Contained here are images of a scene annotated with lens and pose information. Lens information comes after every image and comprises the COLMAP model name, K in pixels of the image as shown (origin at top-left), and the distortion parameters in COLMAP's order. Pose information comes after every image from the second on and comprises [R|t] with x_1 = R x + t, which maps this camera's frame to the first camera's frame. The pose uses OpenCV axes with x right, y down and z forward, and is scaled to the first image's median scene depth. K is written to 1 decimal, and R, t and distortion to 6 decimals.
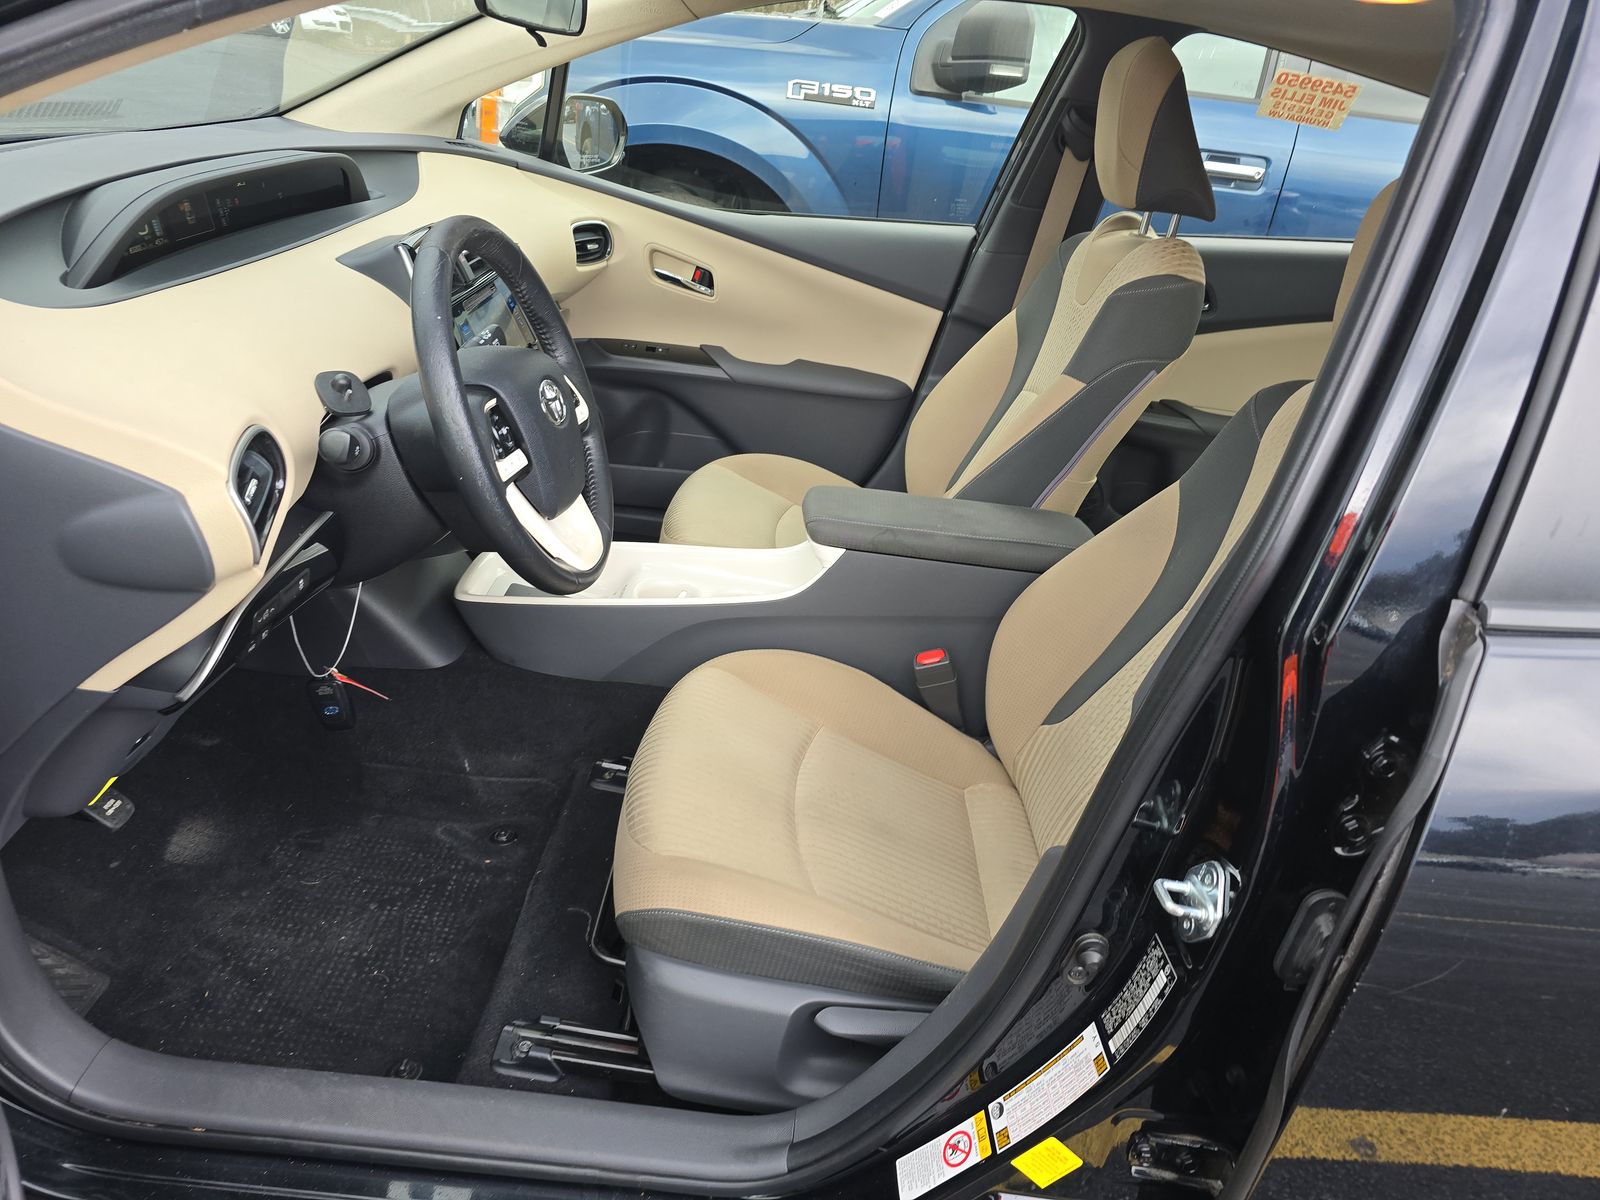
lens RADIAL K [[1052.8, 0, 808.7], [0, 1052.8, 605.9], [0, 0, 1]] dist [0.005676, -0.000859]
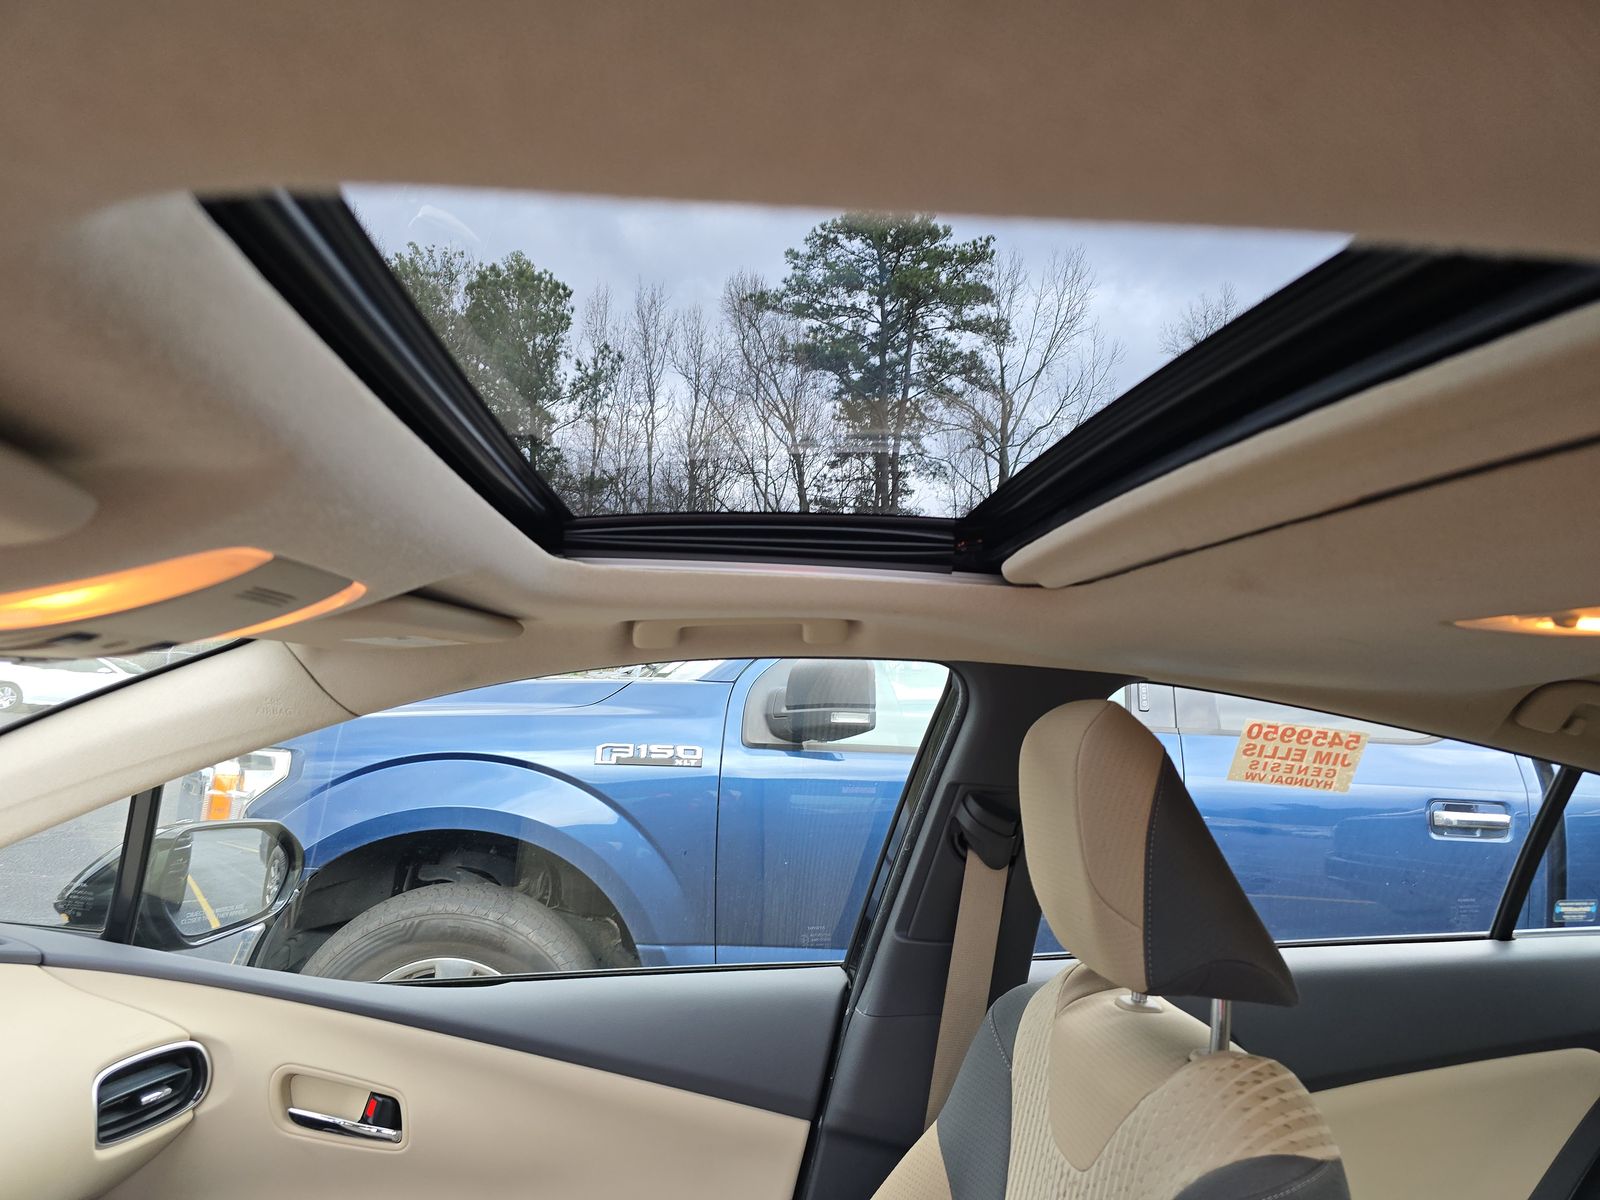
lens RADIAL K [[1052.8, 0, 808.7], [0, 1052.8, 605.9], [0, 0, 1]] dist [0.005676, -0.000859]
pose [[0.988850, -0.054310, 0.138660, 0.060902], [0.119627, 0.844238, -0.522448, -0.213684], [-0.088688, 0.533210, 0.841321, 0.352503]]
